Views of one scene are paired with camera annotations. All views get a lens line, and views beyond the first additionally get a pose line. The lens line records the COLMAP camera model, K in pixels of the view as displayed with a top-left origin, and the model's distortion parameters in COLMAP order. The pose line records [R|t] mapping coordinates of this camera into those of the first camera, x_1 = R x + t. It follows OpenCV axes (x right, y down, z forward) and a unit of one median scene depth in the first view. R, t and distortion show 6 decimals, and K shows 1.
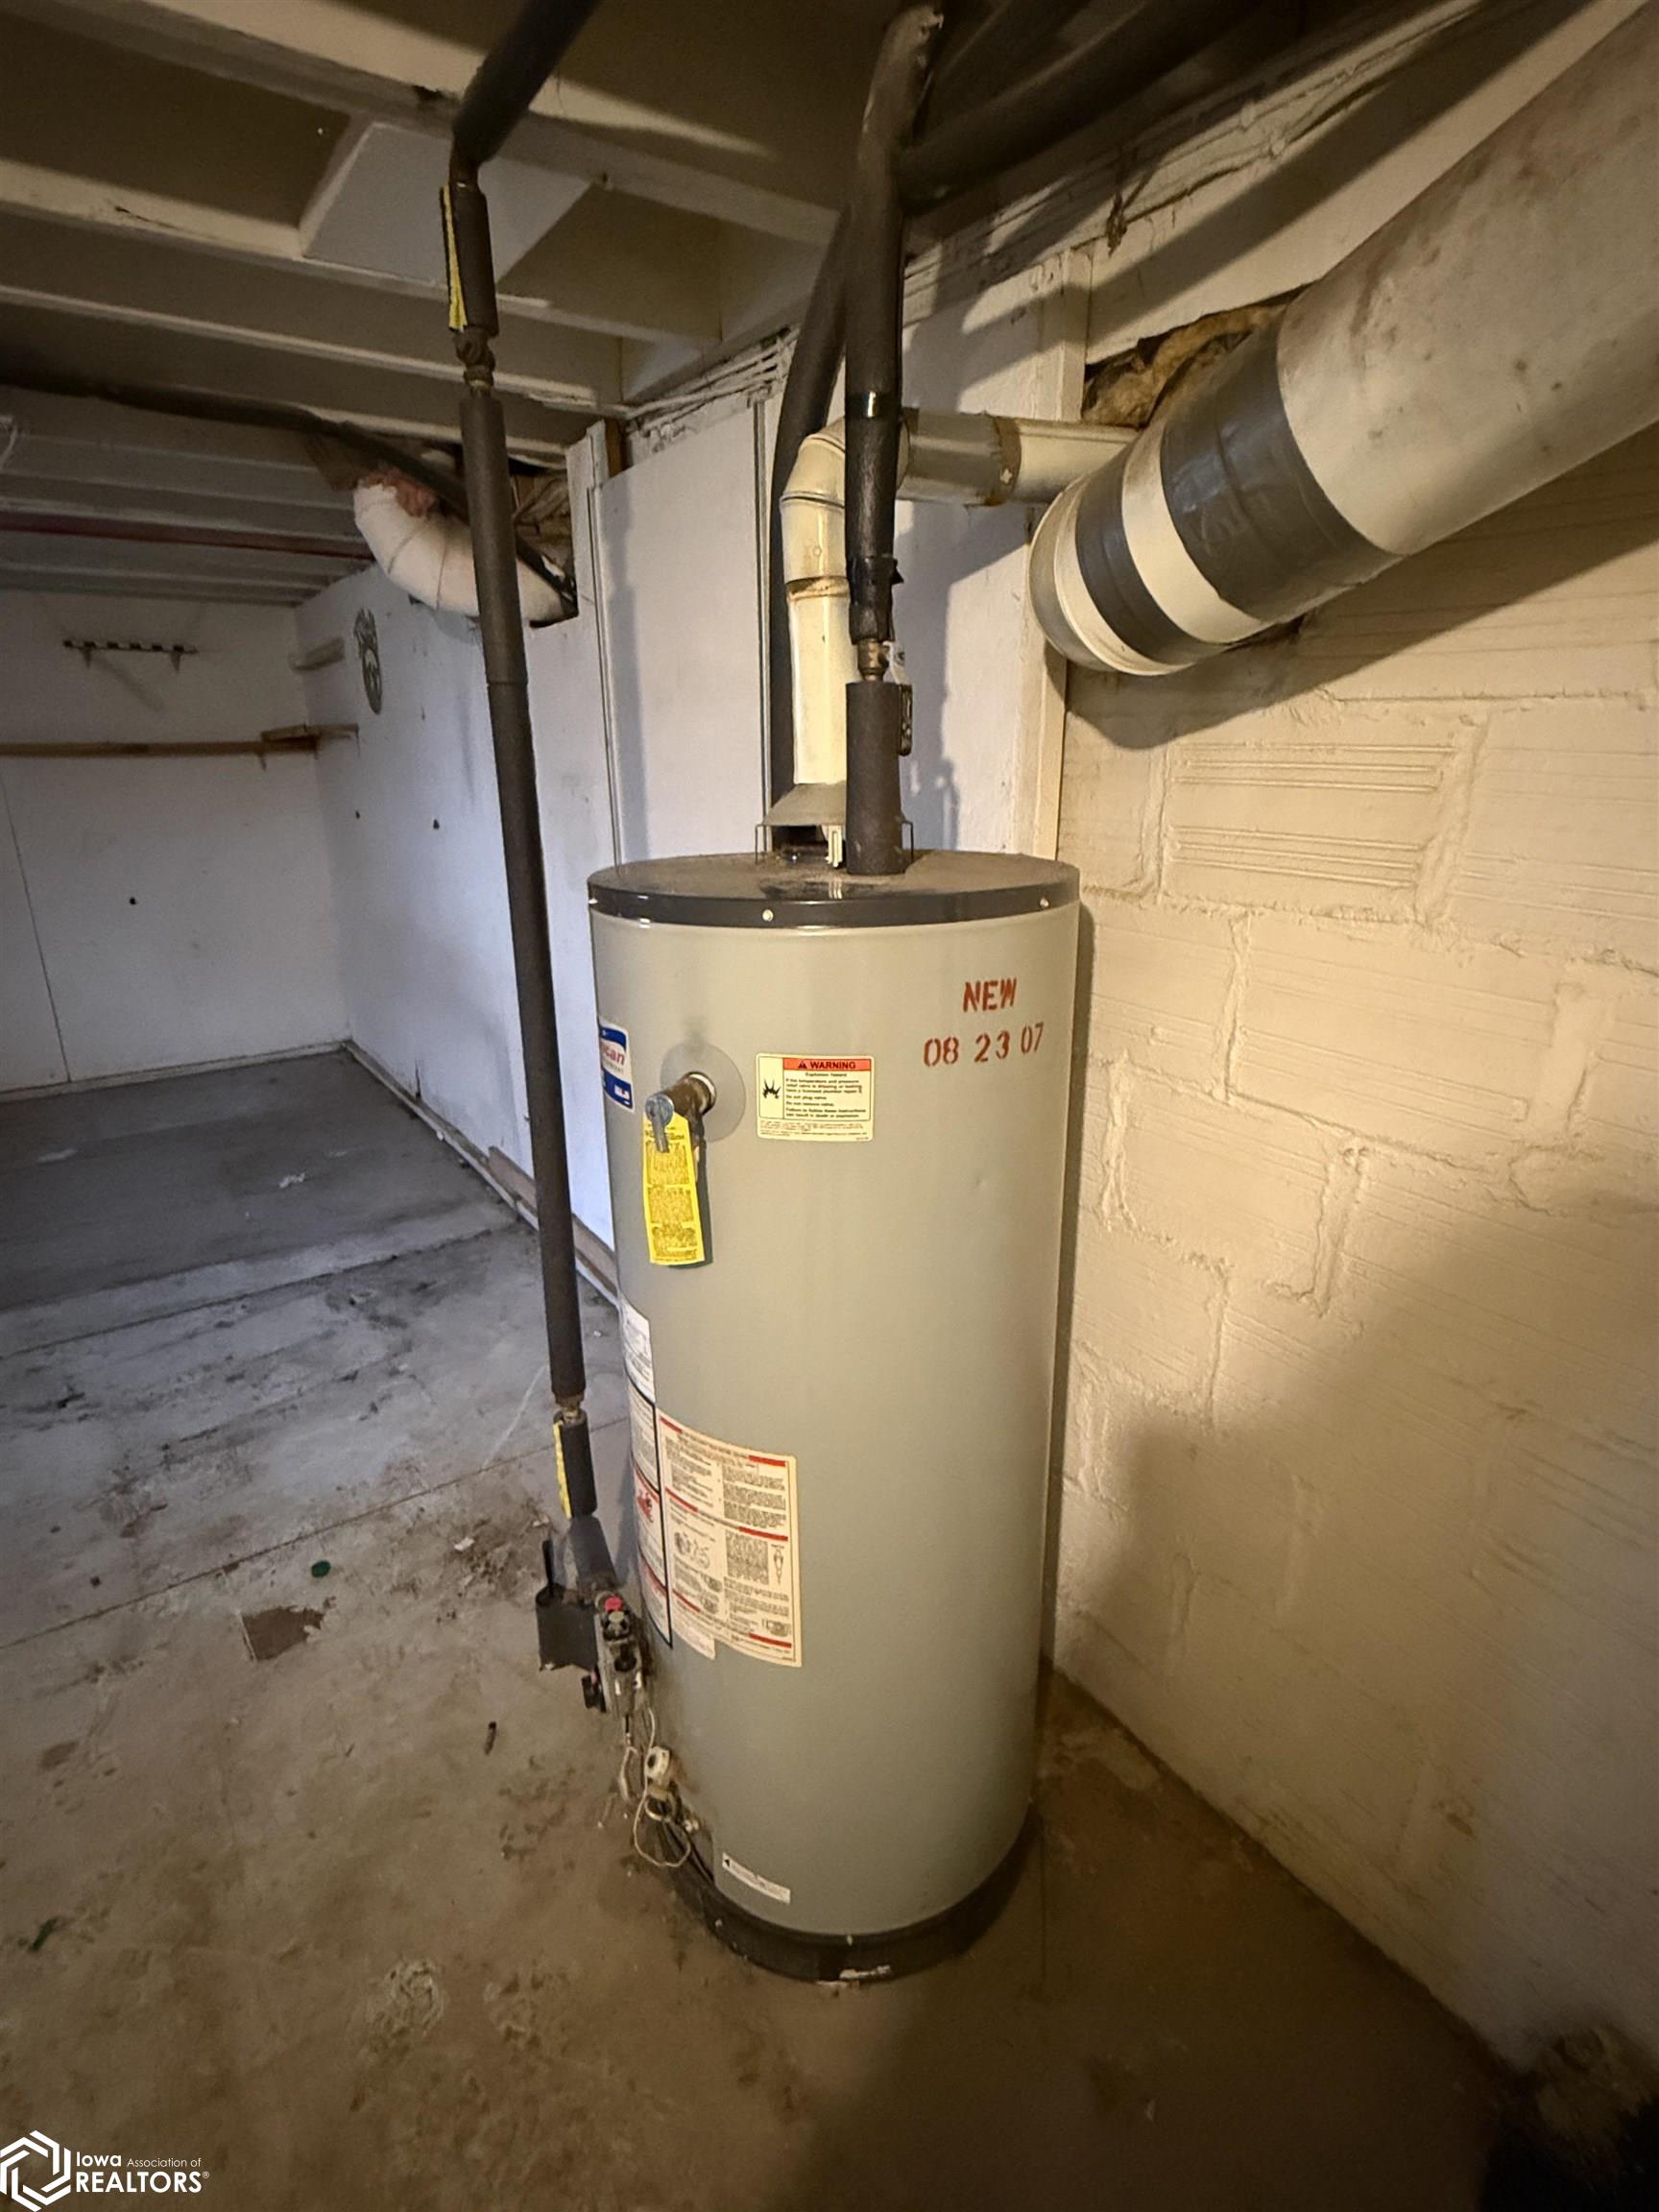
lens RADIAL K [[1099.1, 0, 832.4], [0, 1099.1, 1103.5], [0, 0, 1]] dist [-0.000678, -0.000100]
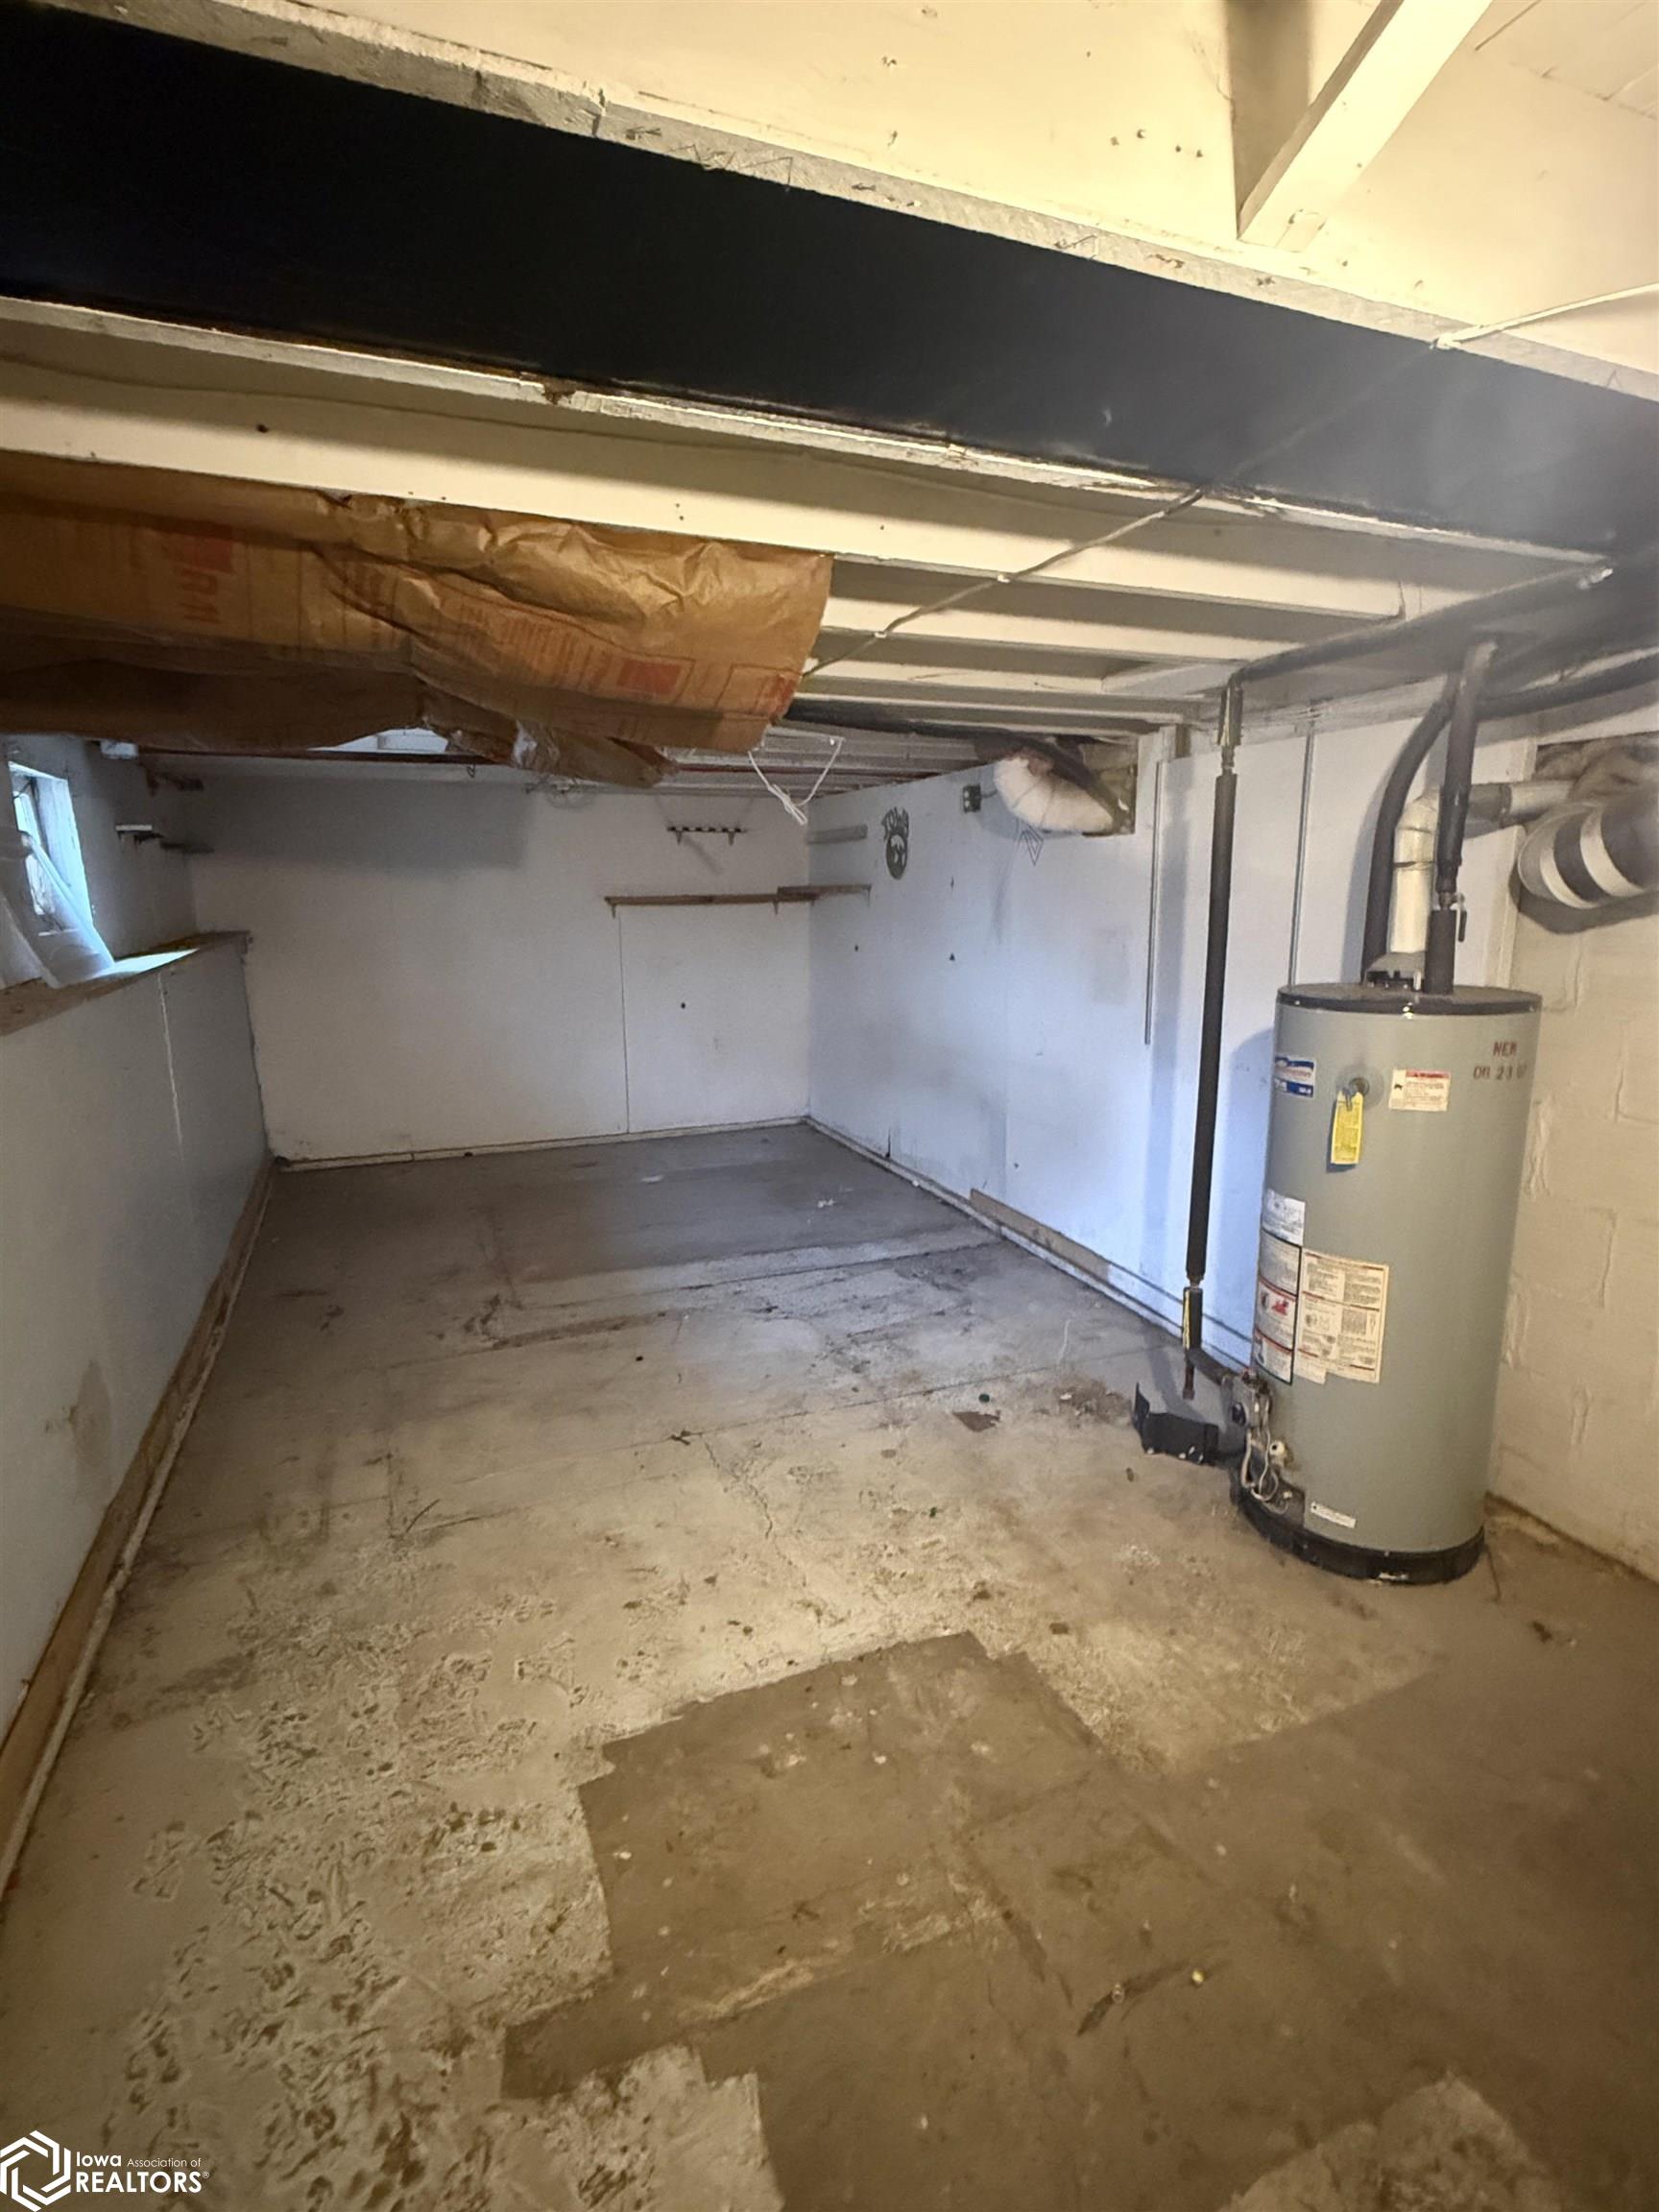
lens RADIAL K [[1099.1, 0, 832.5], [0, 1099.1, 1109.0], [0, 0, 1]] dist [-0.000678, -0.000100]
pose [[0.972839, 0.049980, -0.226024, -0.403320], [-0.074046, 0.992301, -0.099279, 0.206354], [0.219321, 0.113318, 0.969050, -0.861924]]
